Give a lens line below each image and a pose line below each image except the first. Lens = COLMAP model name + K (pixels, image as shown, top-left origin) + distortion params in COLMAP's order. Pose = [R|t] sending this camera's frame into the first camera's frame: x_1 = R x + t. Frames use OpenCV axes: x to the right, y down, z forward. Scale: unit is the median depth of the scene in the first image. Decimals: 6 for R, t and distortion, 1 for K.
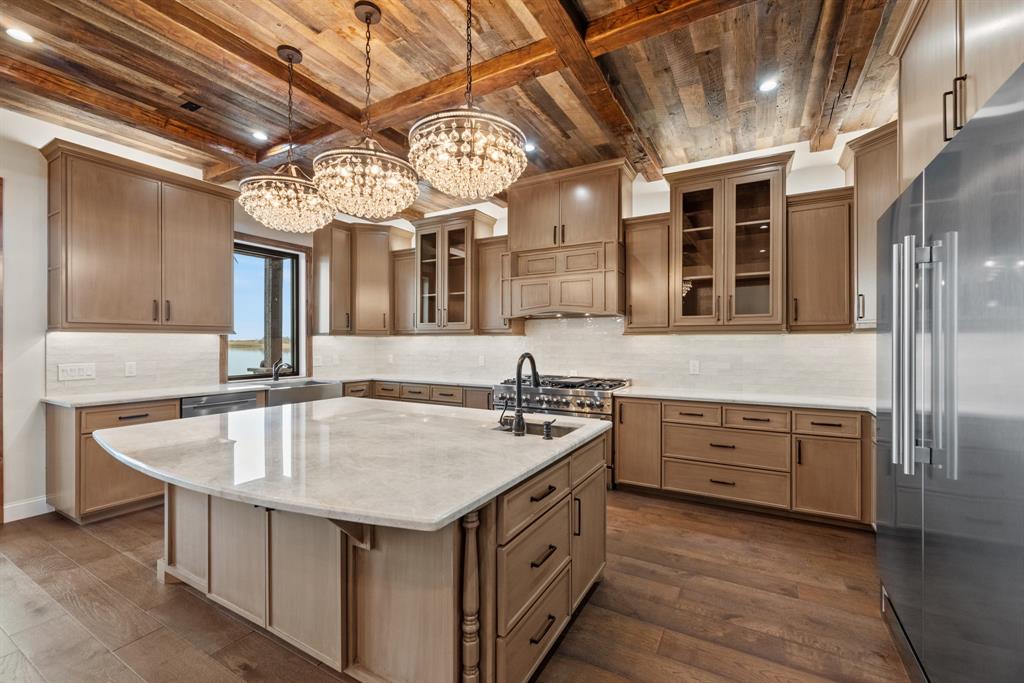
lens RADIAL K [[420.4, 0, 516.1], [0, 420.4, 341.7], [0, 0, 1]] dist [-0.002646, 0.000680]
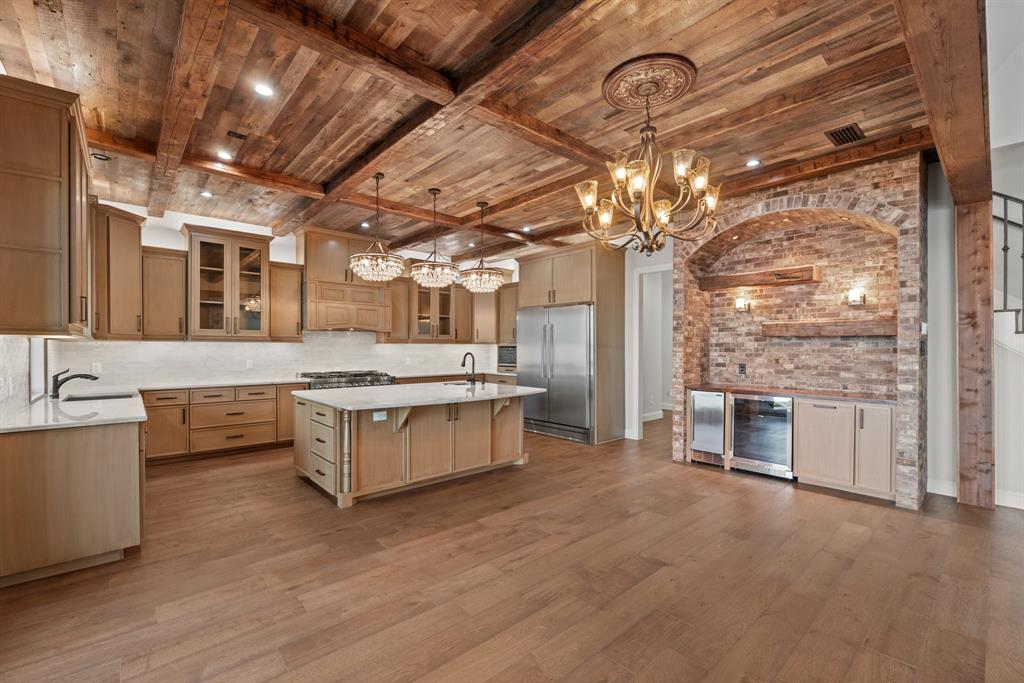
lens RADIAL K [[437.3, 0, 513.1], [0, 437.3, 350.3], [0, 0, 1]] dist [-0.001260, -0.000631]
pose [[0.320359, -0.005791, 0.947279, -1.344374], [-0.005509, 0.999953, 0.007976, -0.006444], [-0.947280, -0.007774, 0.320312, -0.051160]]
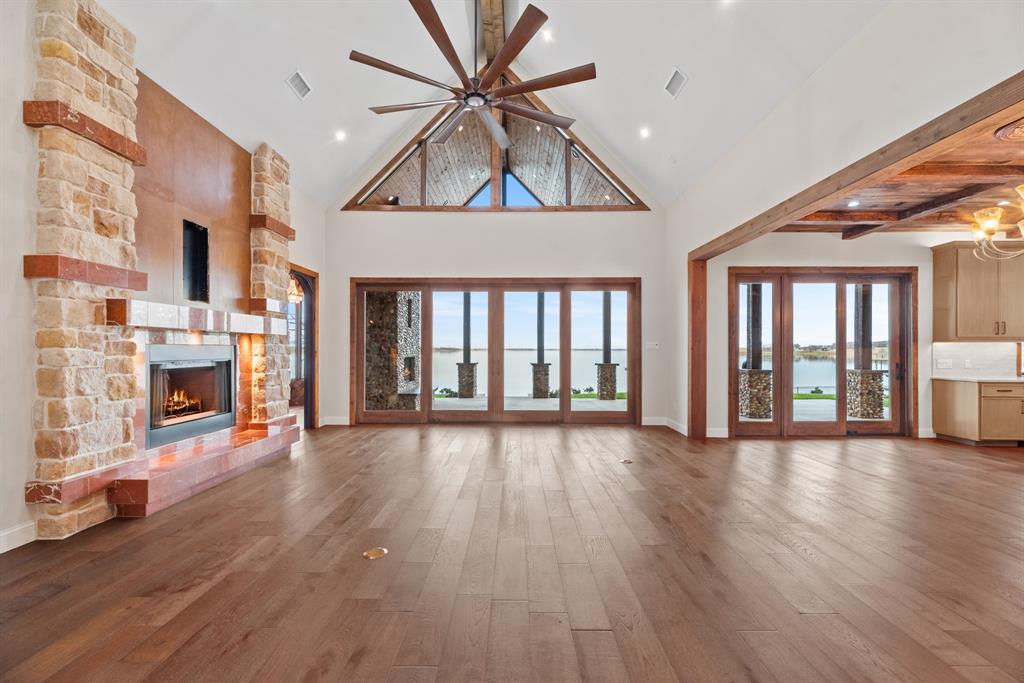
lens RADIAL K [[420.4, 0, 508.4], [0, 420.4, 347.3], [0, 0, 1]] dist [-0.002646, 0.000680]
pose [[0.486875, -0.000028, -0.873472, -0.348131], [0.002018, 0.999997, 0.001092, -0.006269], [0.873469, -0.002294, 0.486874, -1.418641]]
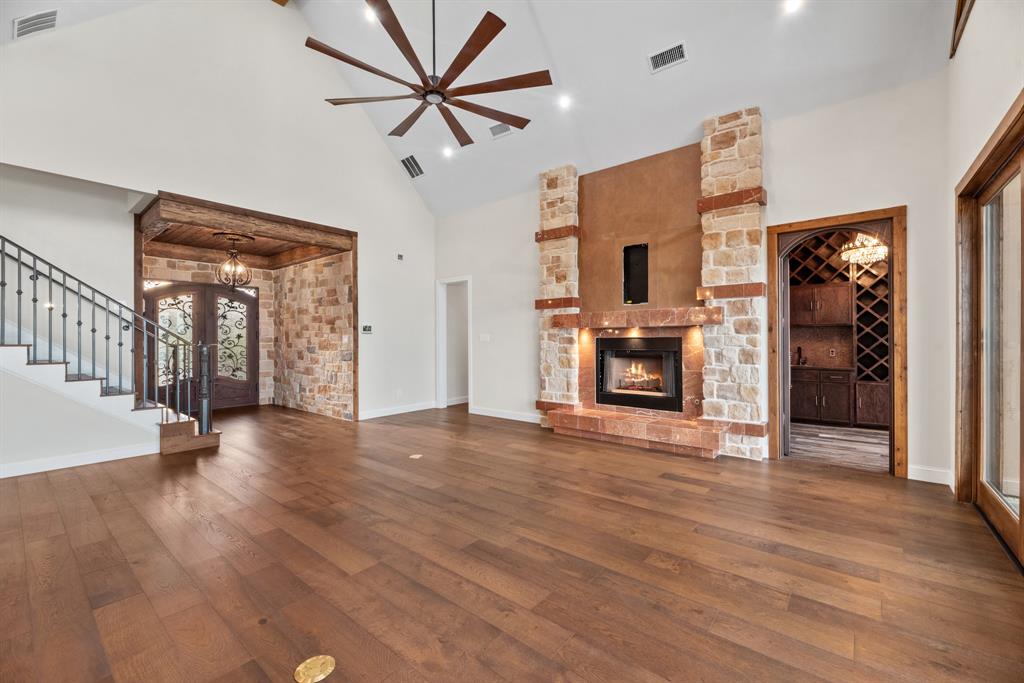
lens RADIAL K [[420.4, 0, 520.9], [0, 420.4, 338.9], [0, 0, 1]] dist [-0.002646, 0.000680]
pose [[-0.987056, 0.005025, 0.160299, -1.614487], [0.003578, 0.999950, -0.009315, 0.003321], [-0.160338, -0.008621, -0.987025, -0.049440]]
